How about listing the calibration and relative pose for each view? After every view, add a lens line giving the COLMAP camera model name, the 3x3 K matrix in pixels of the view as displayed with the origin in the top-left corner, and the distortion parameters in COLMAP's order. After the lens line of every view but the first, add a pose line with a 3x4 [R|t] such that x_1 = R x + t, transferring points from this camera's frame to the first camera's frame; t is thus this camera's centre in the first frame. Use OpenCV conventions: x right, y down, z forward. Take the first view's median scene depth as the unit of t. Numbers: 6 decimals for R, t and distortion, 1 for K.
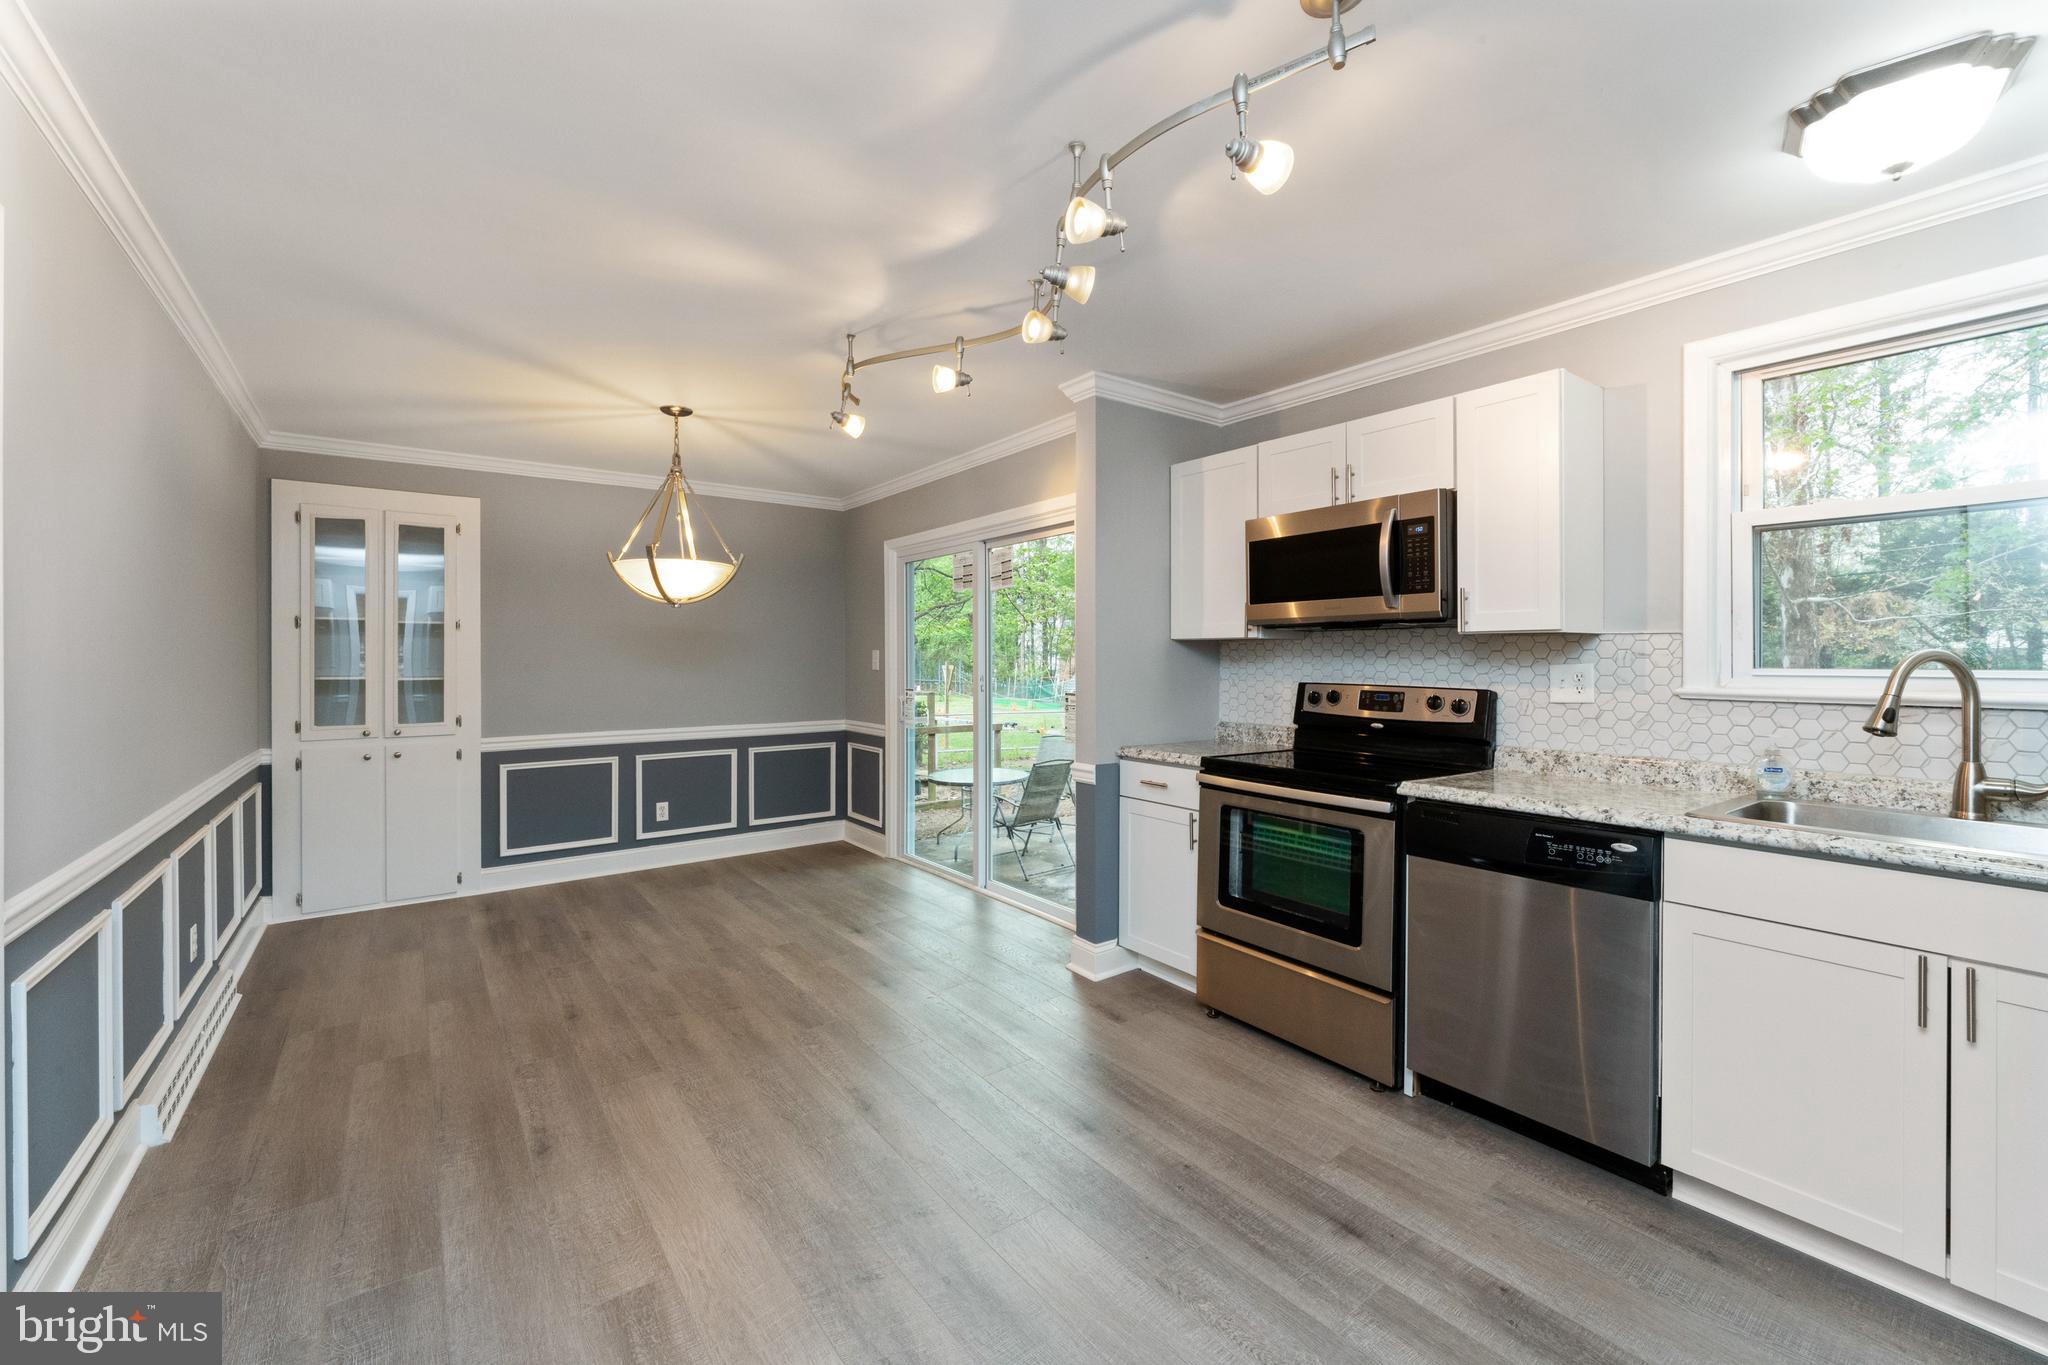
lens RADIAL K [[825.9, 0, 1032.4], [0, 825.9, 653.8], [0, 0, 1]] dist [-0.009449, 0.000435]
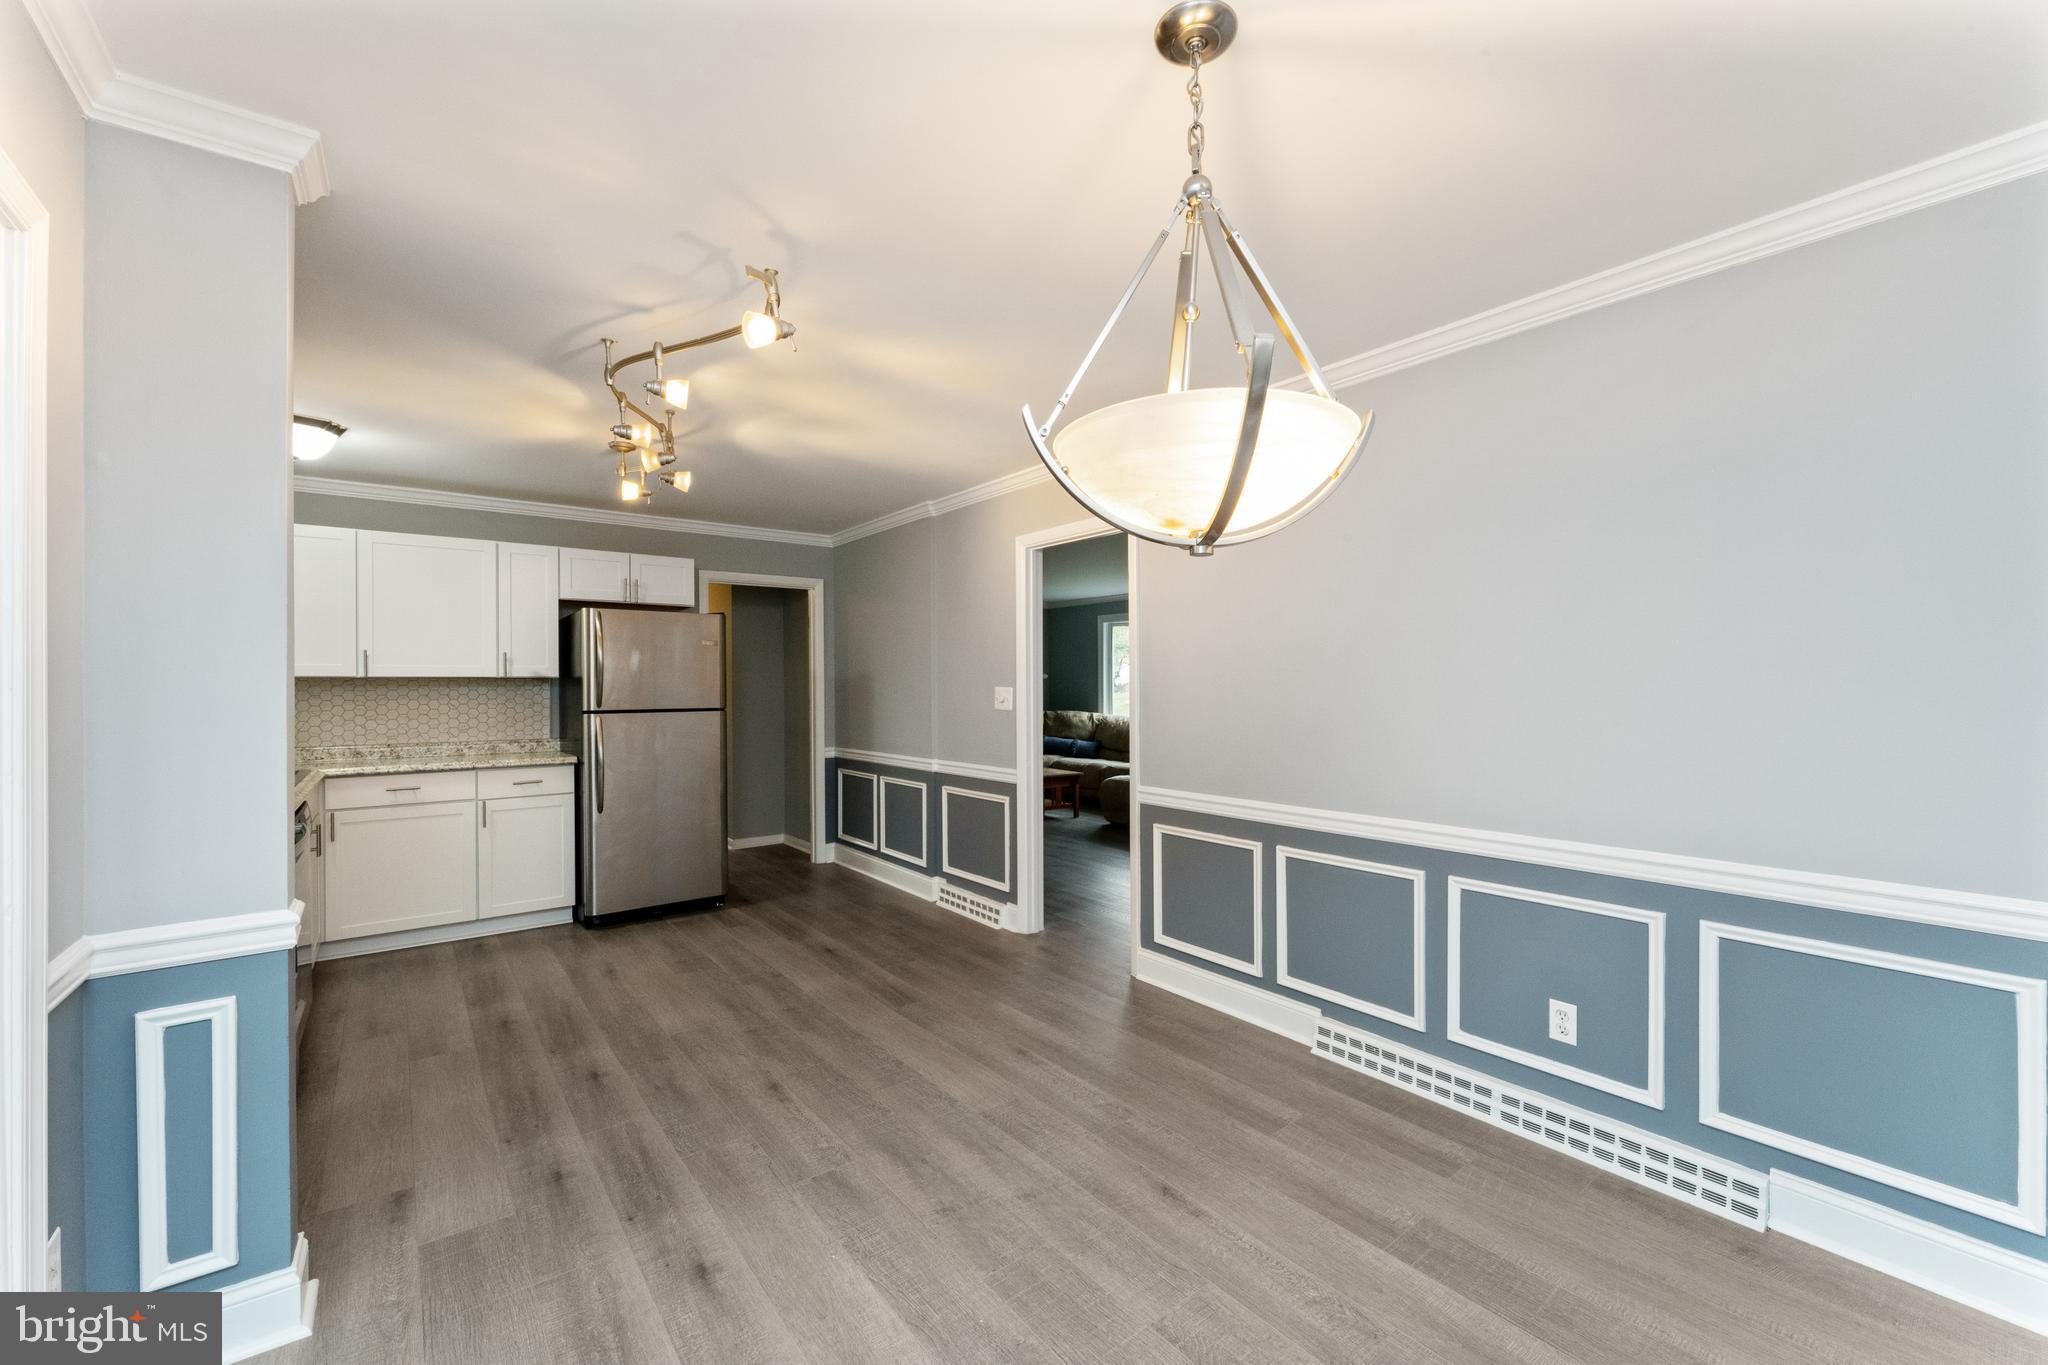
lens RADIAL K [[815.8, 0, 1024.5], [0, 815.8, 686.0], [0, 0, 1]] dist [-0.007816, 0.000032]
pose [[-0.999932, 0.006605, -0.009567, -0.421960], [0.006632, 0.999974, -0.002736, 0.004776], [0.009549, -0.002799, -0.999950, 1.663835]]
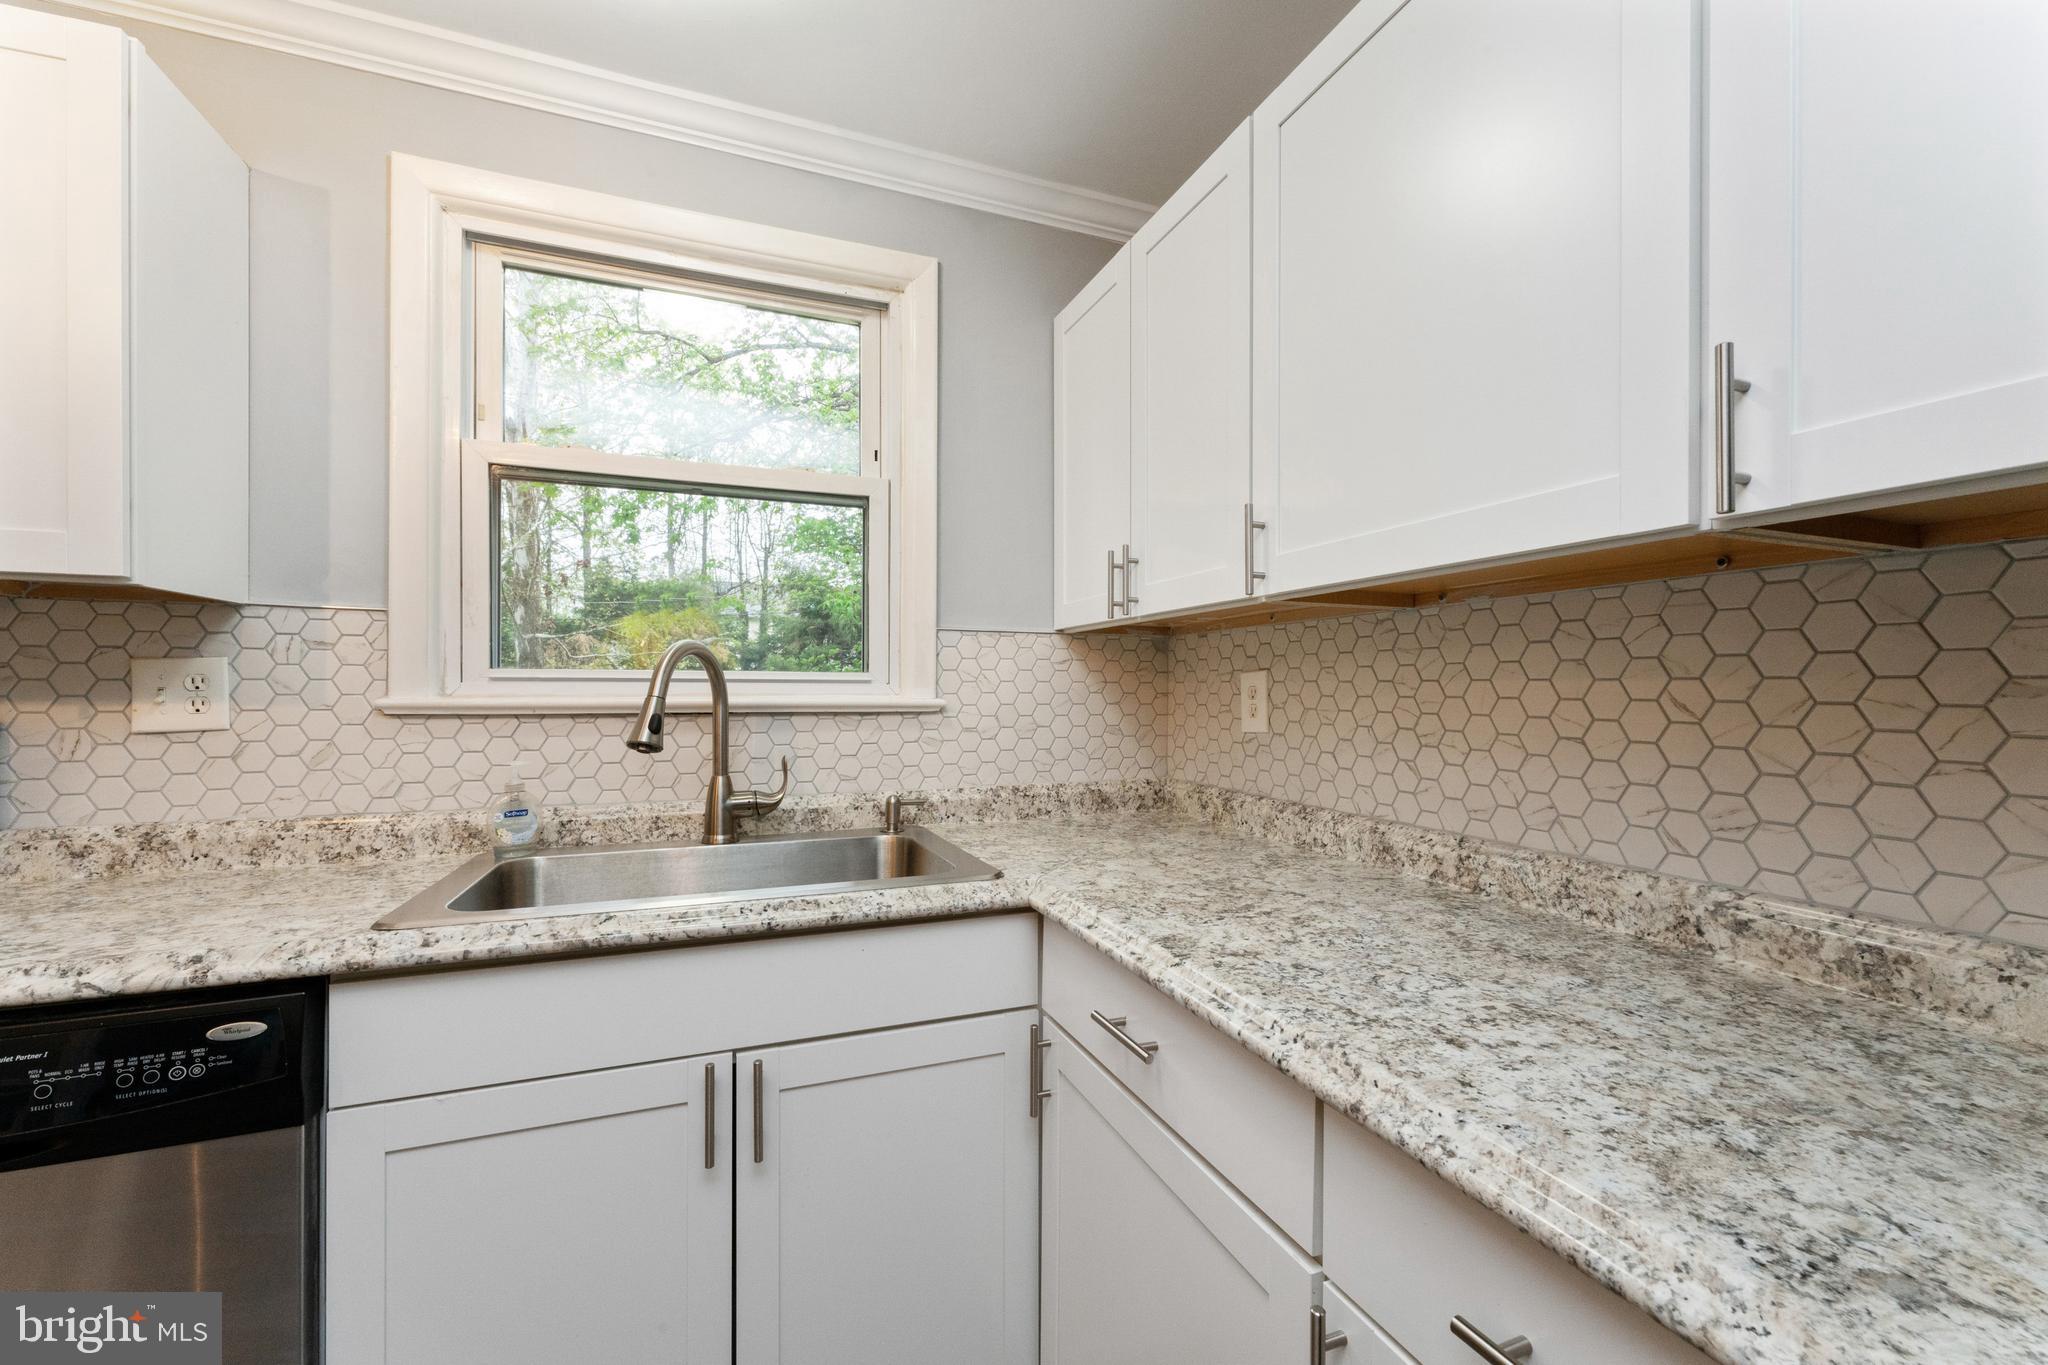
lens RADIAL K [[813.0, 0, 1018.6], [0, 813.0, 701.0], [0, 0, 1]] dist [-0.001405, 0.000091]
pose [[0.271488, -0.009479, 0.962395, 0.255604], [-0.007346, 0.999902, 0.011921, 0.025738], [-0.962414, -0.010306, 0.271391, 0.288462]]
